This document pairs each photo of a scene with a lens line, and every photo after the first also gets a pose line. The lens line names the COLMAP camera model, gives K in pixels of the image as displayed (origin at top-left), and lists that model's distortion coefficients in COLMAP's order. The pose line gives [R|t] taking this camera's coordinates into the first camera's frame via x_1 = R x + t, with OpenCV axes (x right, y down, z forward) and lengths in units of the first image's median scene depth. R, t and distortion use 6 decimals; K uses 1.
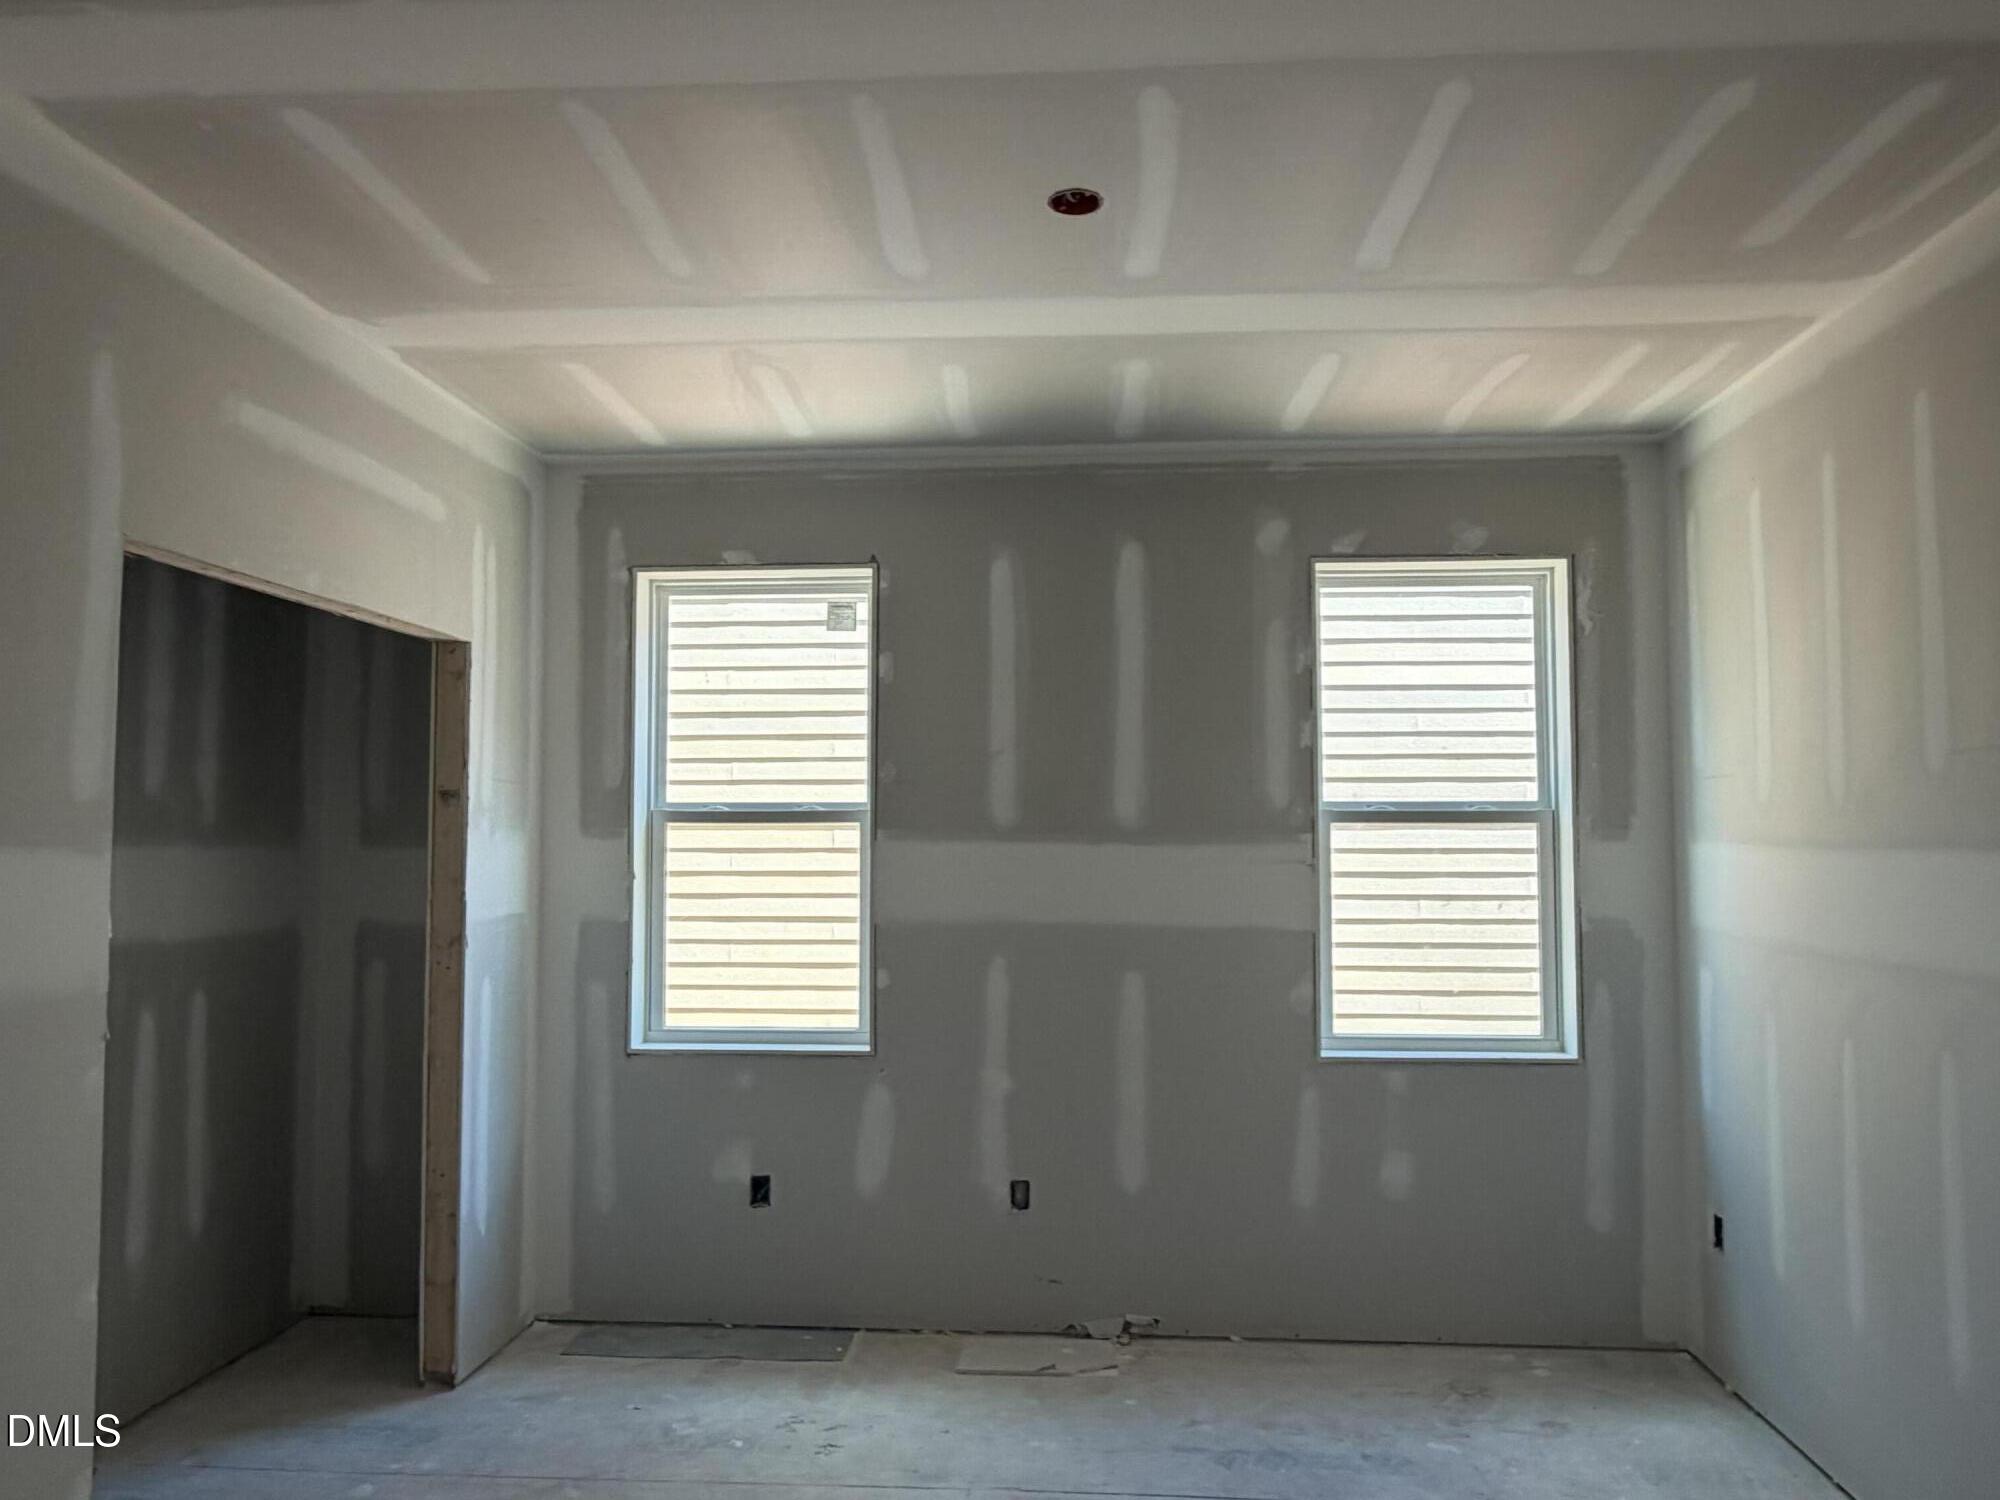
lens RADIAL K [[1474.8, 0, 1000.0], [0, 1474.8, 750.0], [0, 0, 1]] dist [-0.002531, -0.001108]
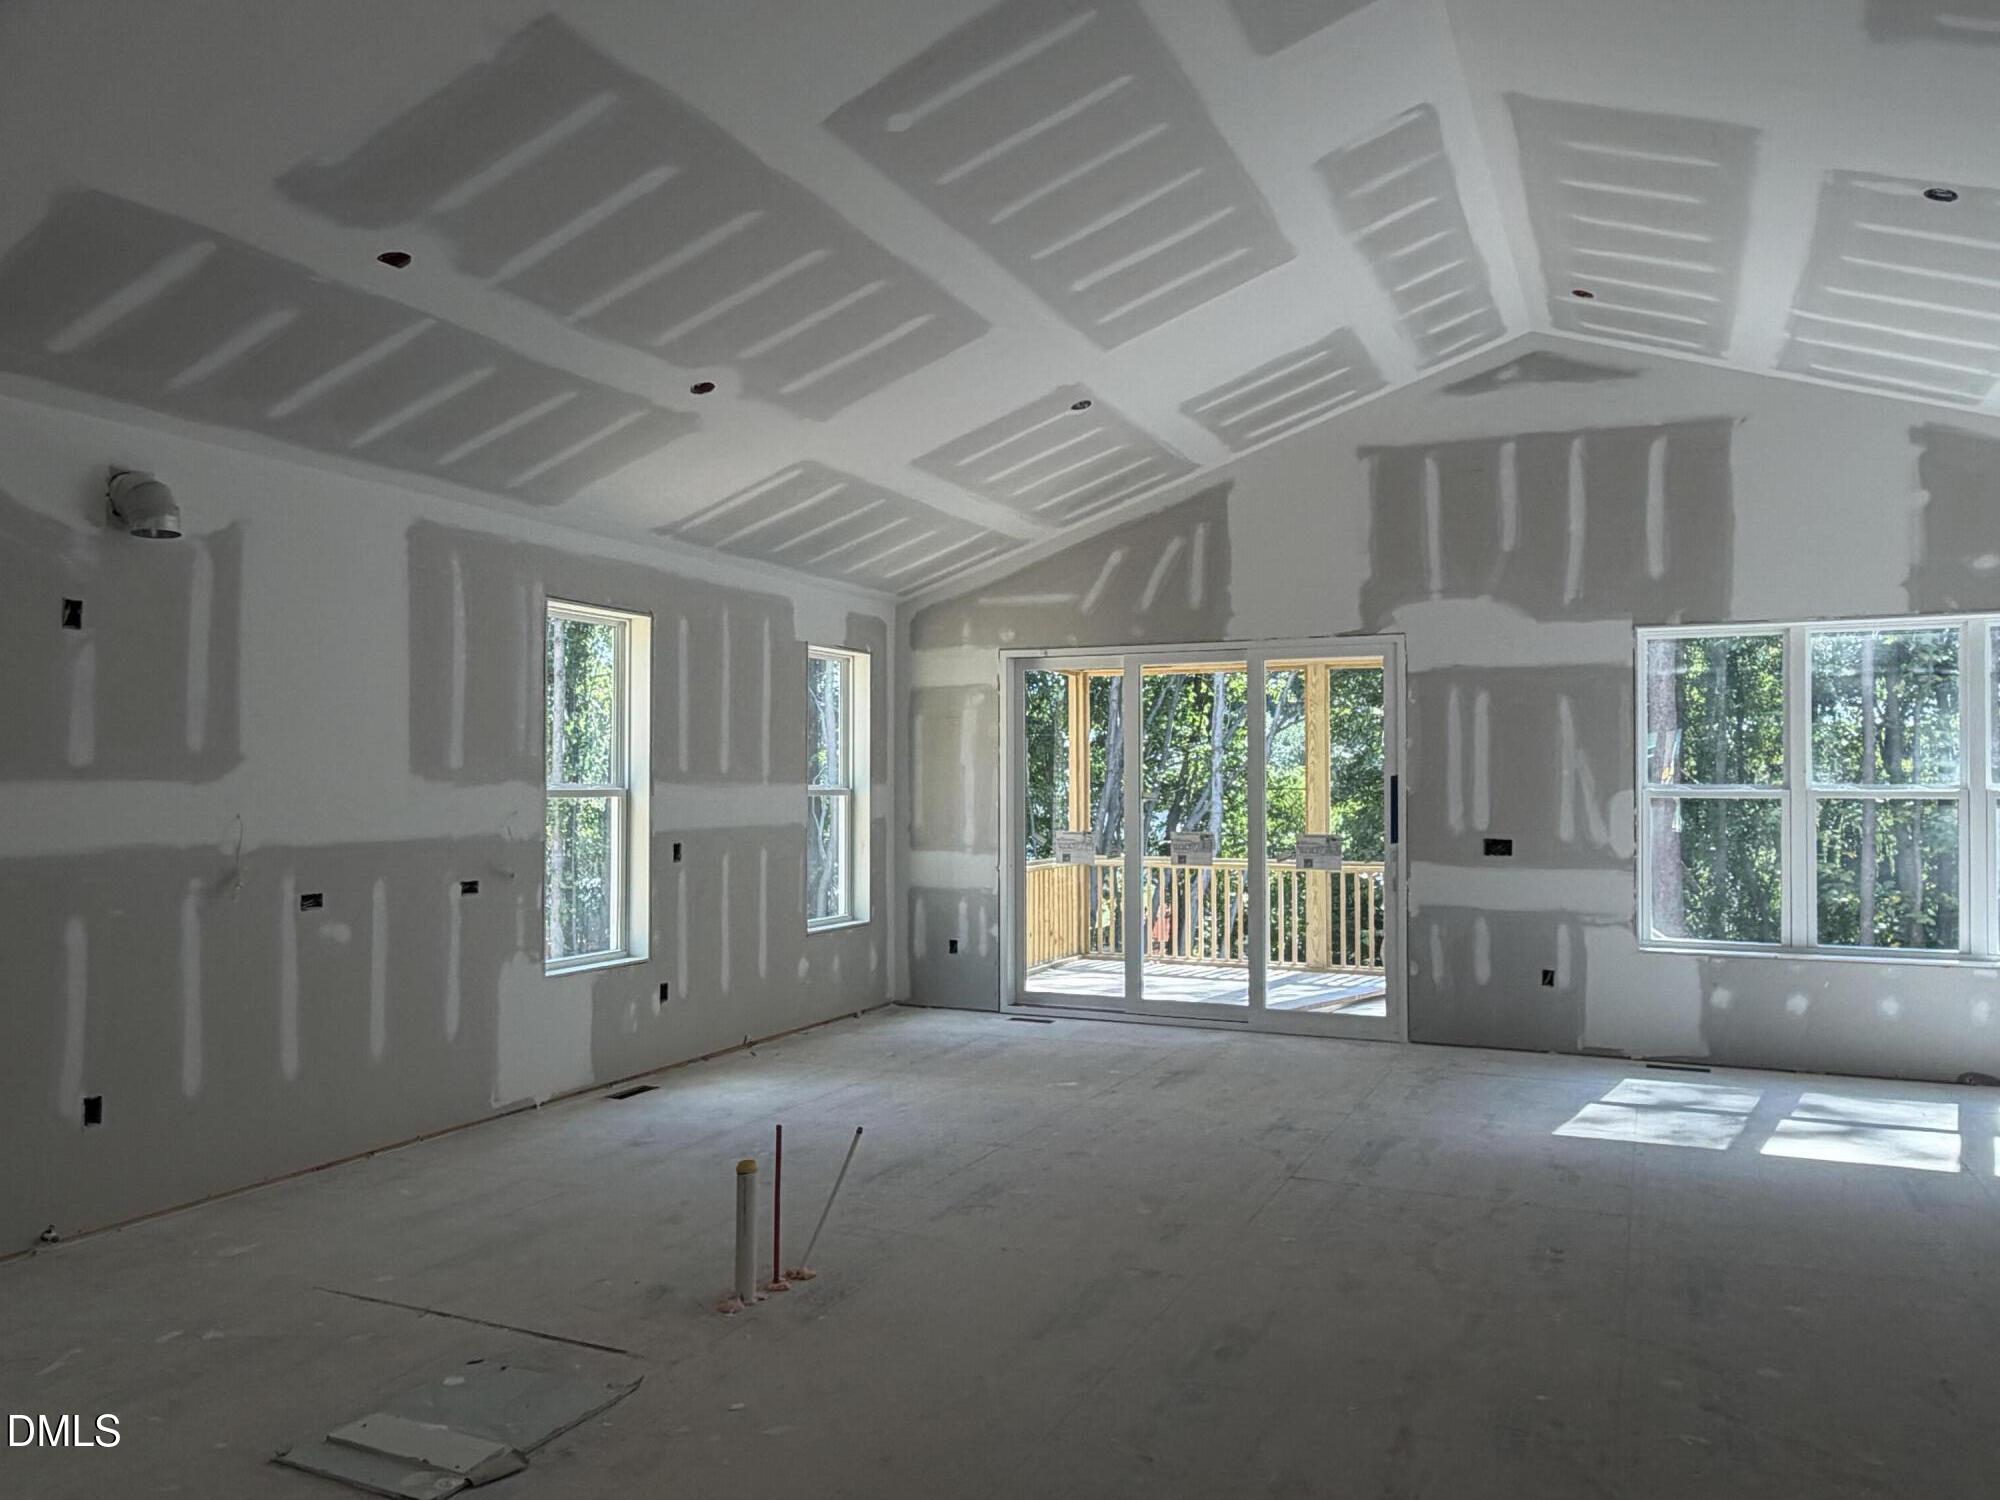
lens RADIAL K [[1433.2, 0, 1000.0], [0, 1433.2, 750.0], [0, 0, 1]] dist [-0.002339, -0.000820]
pose [[0.359814, 0.020191, 0.932805, -1.415989], [-0.061780, 0.998087, 0.002226, -0.004286], [-0.930976, -0.058430, 0.360374, 0.054565]]
